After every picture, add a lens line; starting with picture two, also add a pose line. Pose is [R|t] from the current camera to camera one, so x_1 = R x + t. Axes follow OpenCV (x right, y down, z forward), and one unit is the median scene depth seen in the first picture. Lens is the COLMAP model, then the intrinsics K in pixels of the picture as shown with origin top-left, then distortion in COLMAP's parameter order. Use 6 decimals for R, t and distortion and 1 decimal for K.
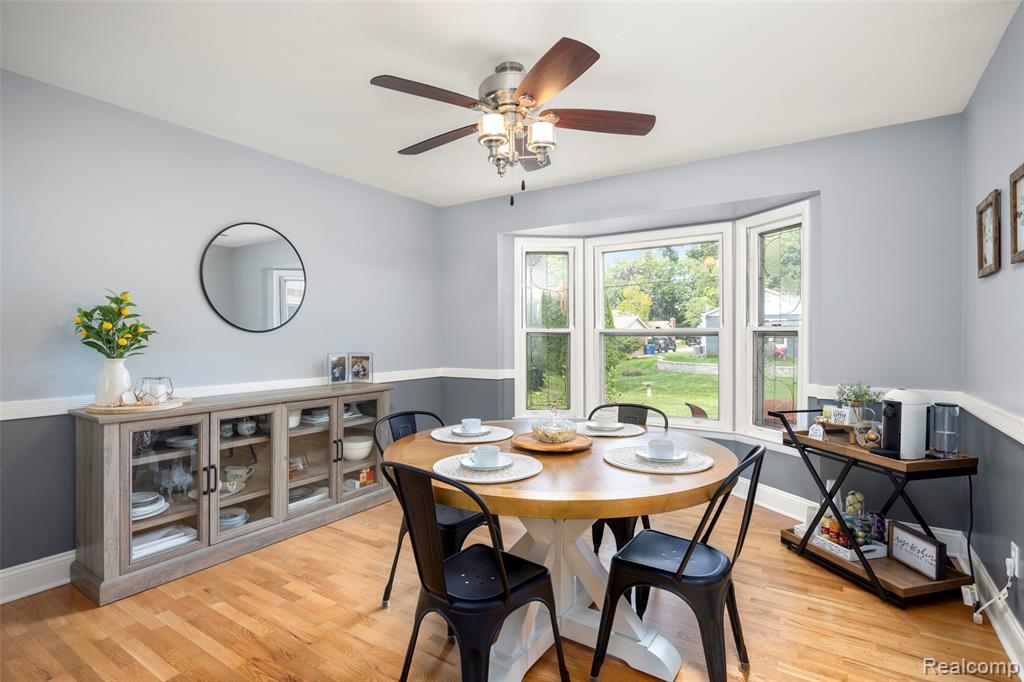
lens RADIAL K [[508.3, 0, 514.4], [0, 508.3, 338.4], [0, 0, 1]] dist [-0.010579, 0.001880]
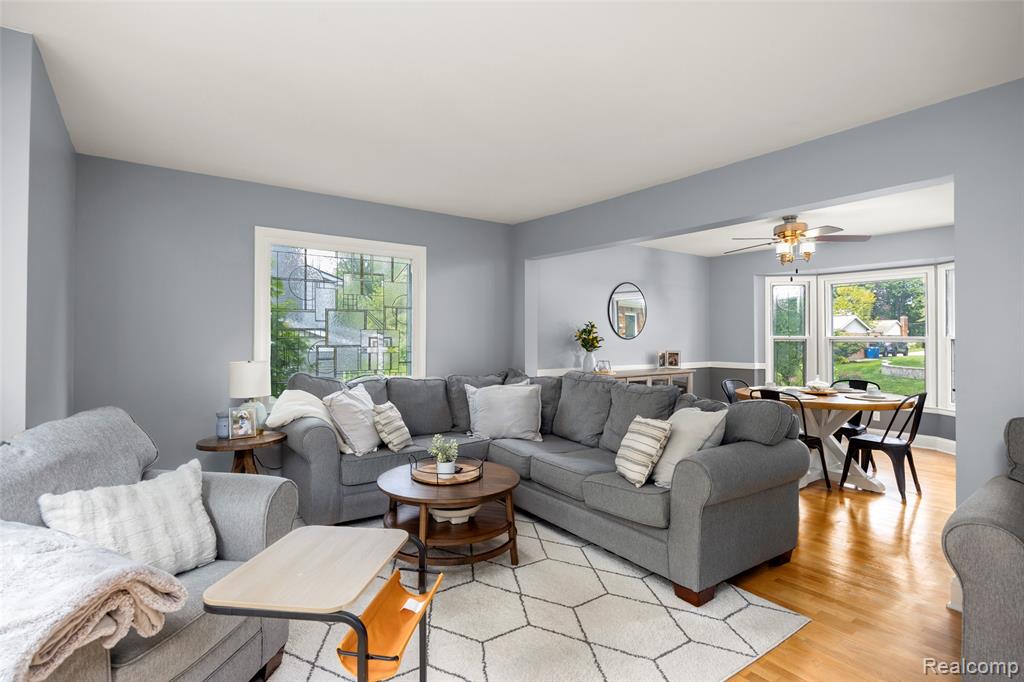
lens RADIAL K [[508.3, 0, 512.4], [0, 508.3, 332.6], [0, 0, 1]] dist [-0.010579, 0.001880]
pose [[0.936634, 0.000919, -0.350309, -0.210150], [-0.005027, 0.999929, -0.010815, -0.012601], [0.350274, 0.011891, 0.936572, -0.817755]]
